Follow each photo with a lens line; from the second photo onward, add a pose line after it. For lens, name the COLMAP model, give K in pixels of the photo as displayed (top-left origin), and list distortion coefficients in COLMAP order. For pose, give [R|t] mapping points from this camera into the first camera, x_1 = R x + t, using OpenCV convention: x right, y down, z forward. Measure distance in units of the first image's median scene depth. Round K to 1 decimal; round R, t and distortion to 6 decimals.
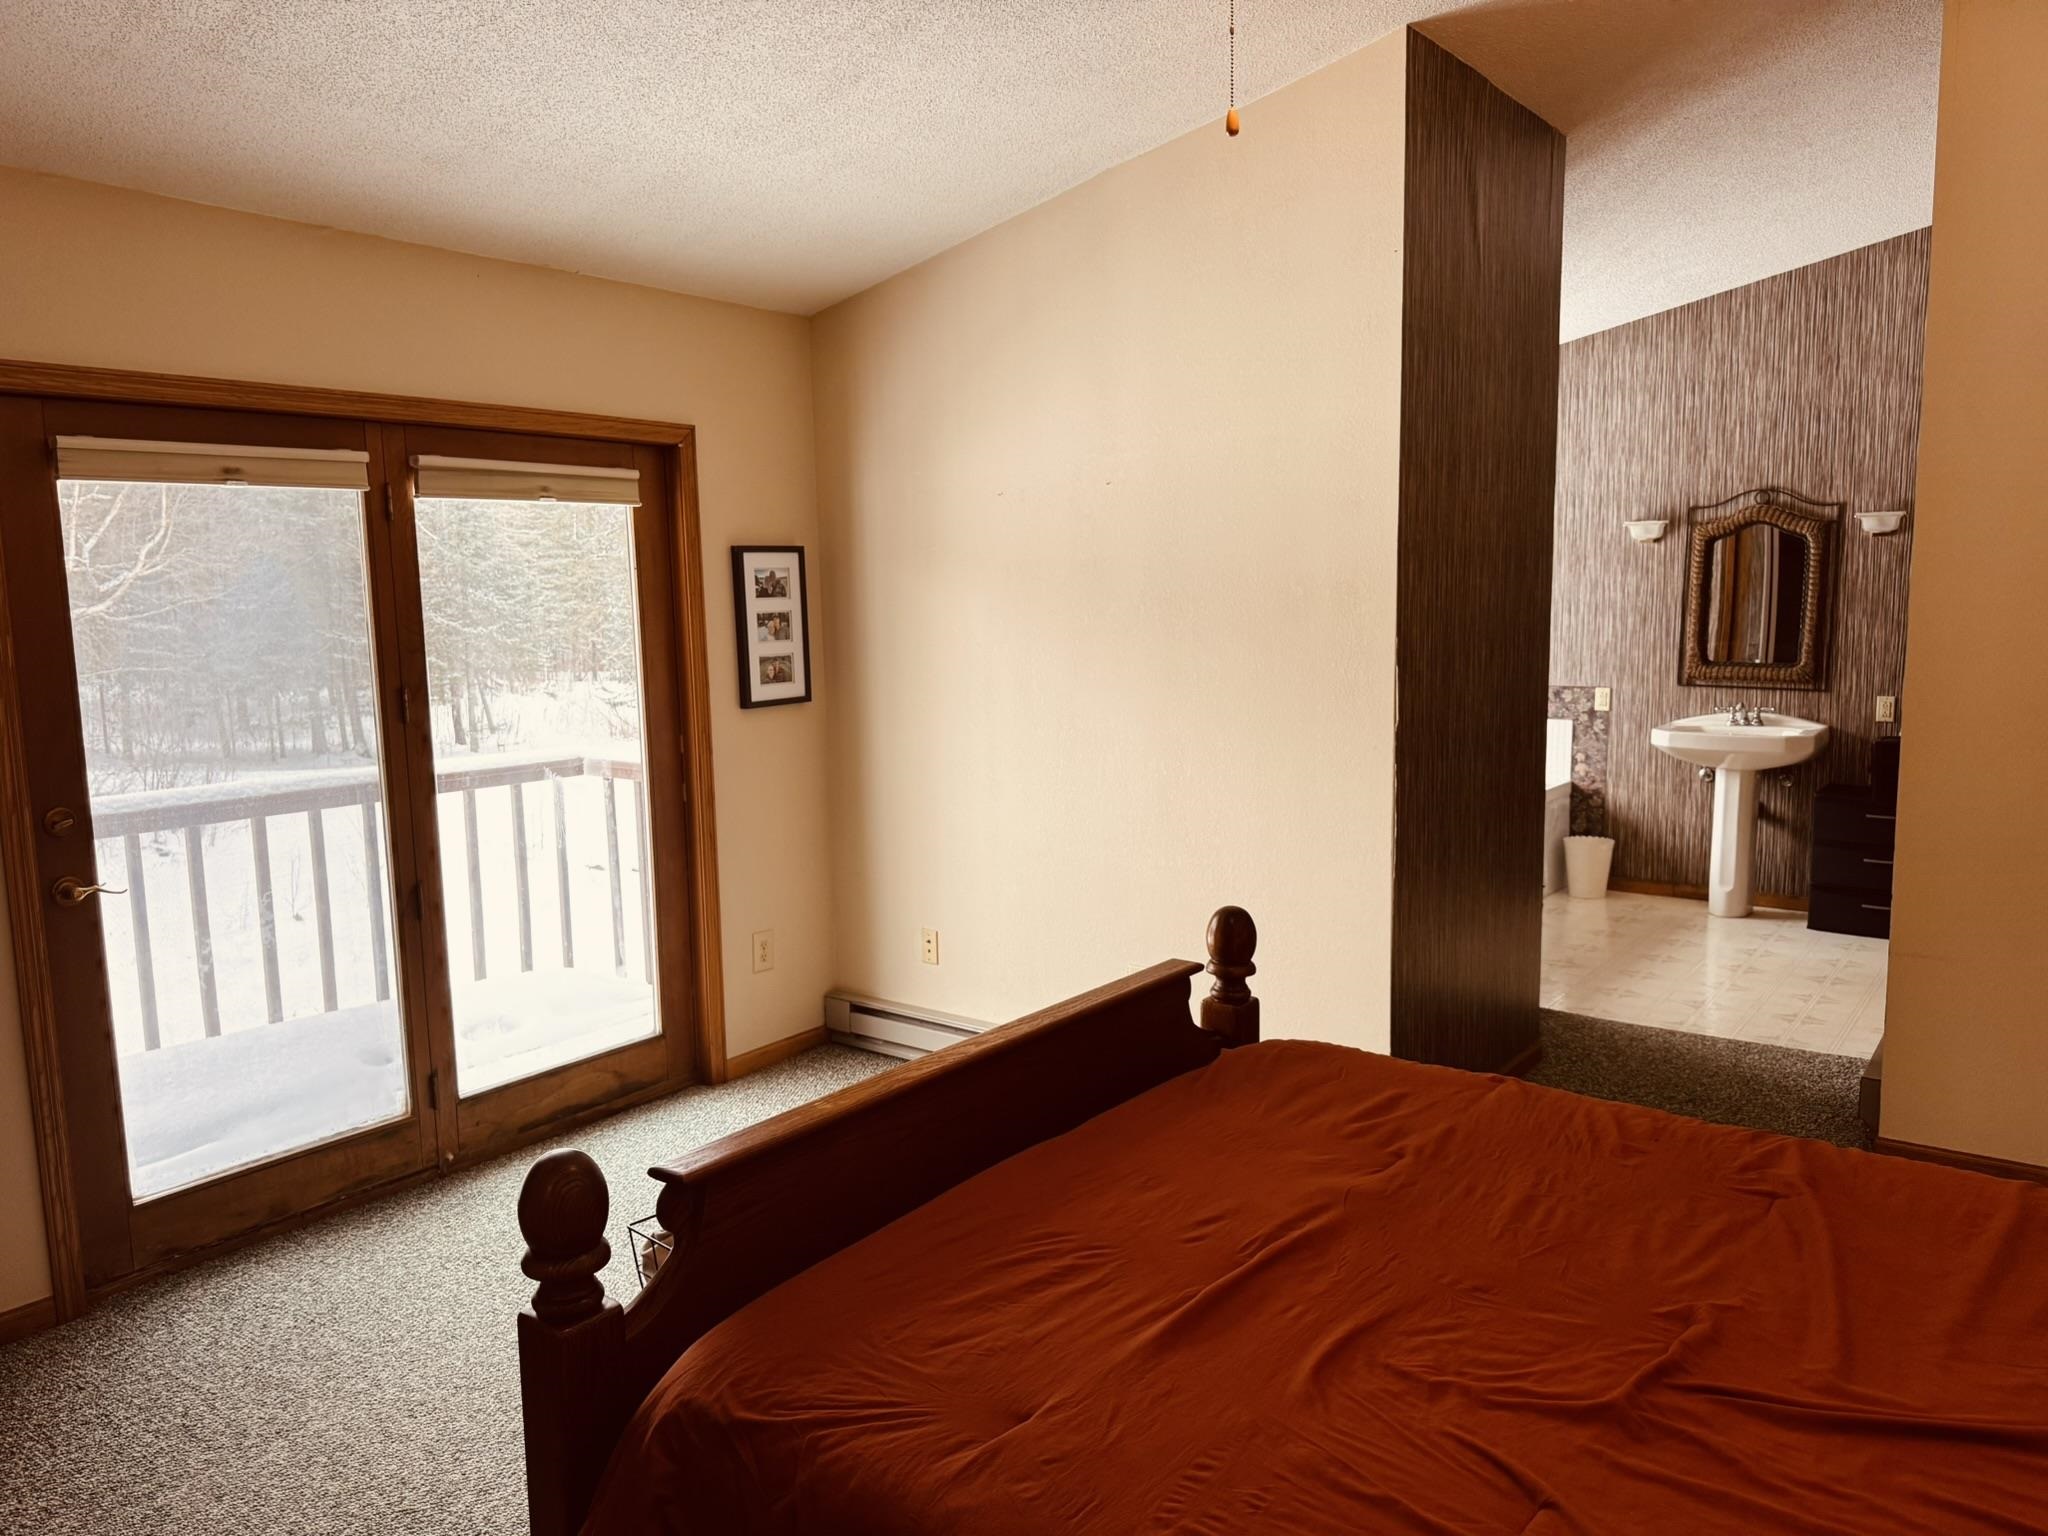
lens RADIAL K [[1441.7, 0, 1024.0], [0, 1441.7, 768.0], [0, 0, 1]] dist [0.055211, -0.064741]
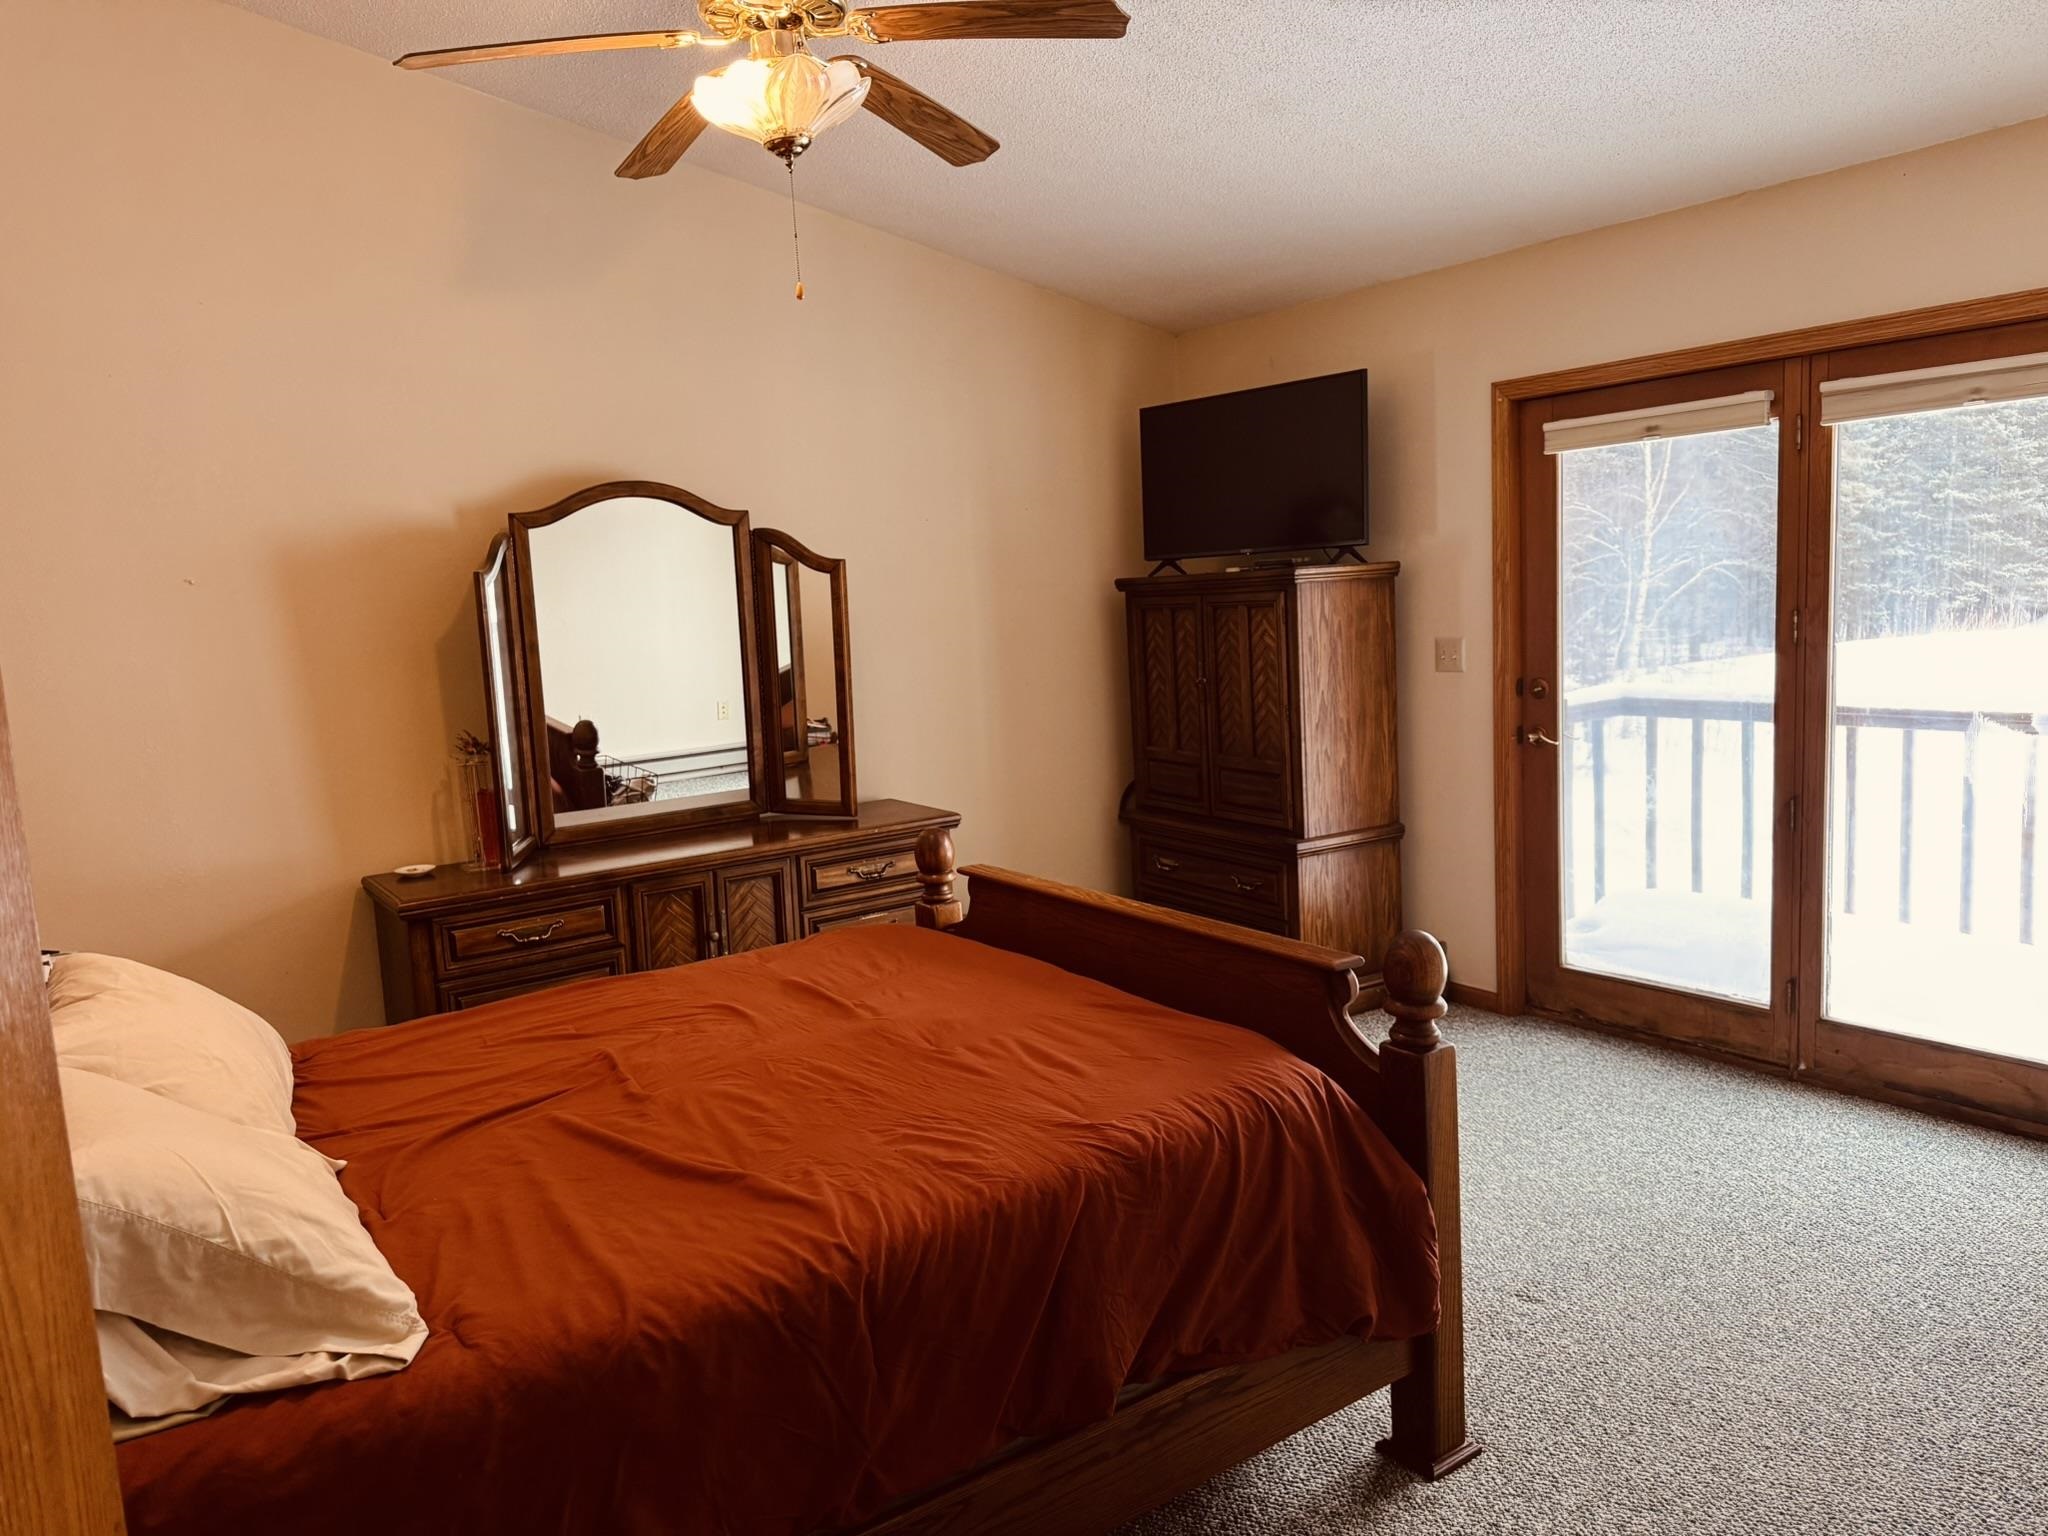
lens RADIAL K [[1441.7, 0, 1024.0], [0, 1441.7, 768.0], [0, 0, 1]] dist [0.055211, -0.064741]
pose [[-0.285538, 0.158667, -0.945142, 0.759953], [-0.062266, 0.981045, 0.183506, -0.103689], [0.956342, 0.111249, -0.270246, 0.778255]]
